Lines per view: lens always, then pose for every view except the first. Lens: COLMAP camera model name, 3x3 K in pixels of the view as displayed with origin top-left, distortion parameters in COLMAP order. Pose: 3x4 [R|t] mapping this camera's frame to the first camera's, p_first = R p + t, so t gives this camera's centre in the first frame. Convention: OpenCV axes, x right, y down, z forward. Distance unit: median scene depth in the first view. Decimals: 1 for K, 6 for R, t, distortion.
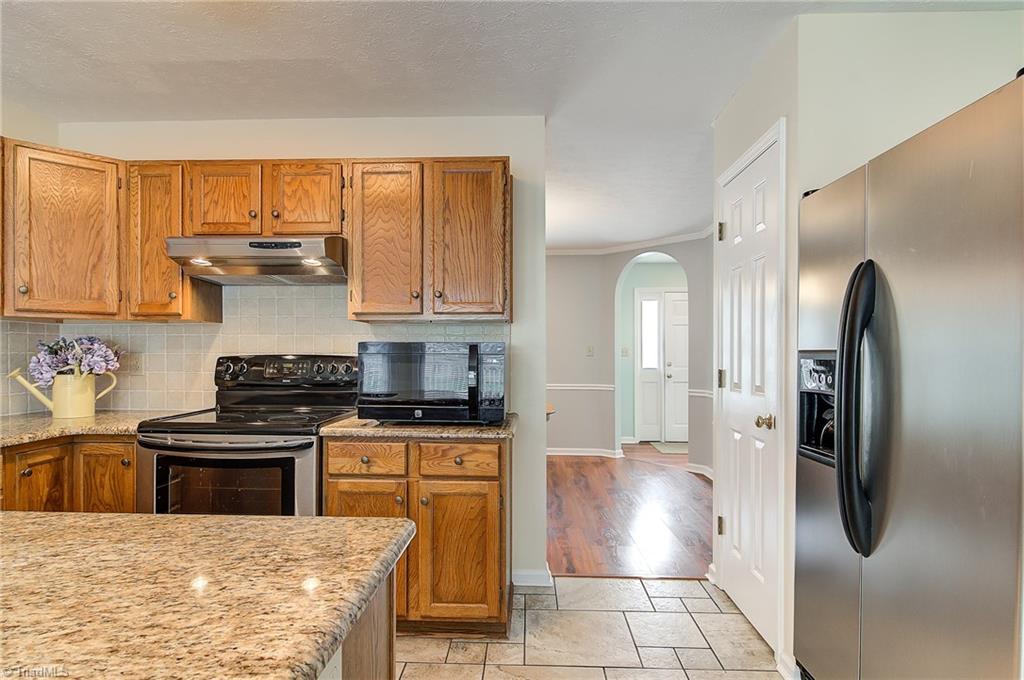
lens RADIAL K [[551.0, 0, 503.2], [0, 551.0, 348.9], [0, 0, 1]] dist [0.000414, -0.000161]
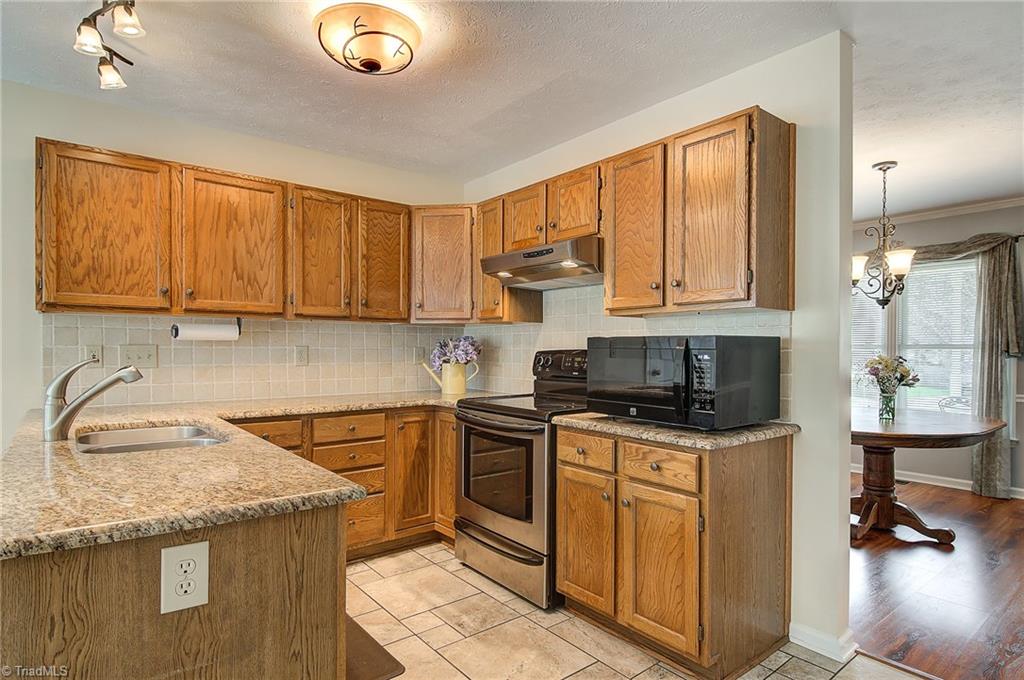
lens RADIAL K [[551.0, 0, 508.4], [0, 551.0, 347.2], [0, 0, 1]] dist [0.000414, -0.000161]
pose [[0.654783, -0.001368, -0.755816, 0.424073], [0.003942, 0.999991, 0.001605, 0.003993], [0.755807, -0.004030, 0.654782, 0.211915]]
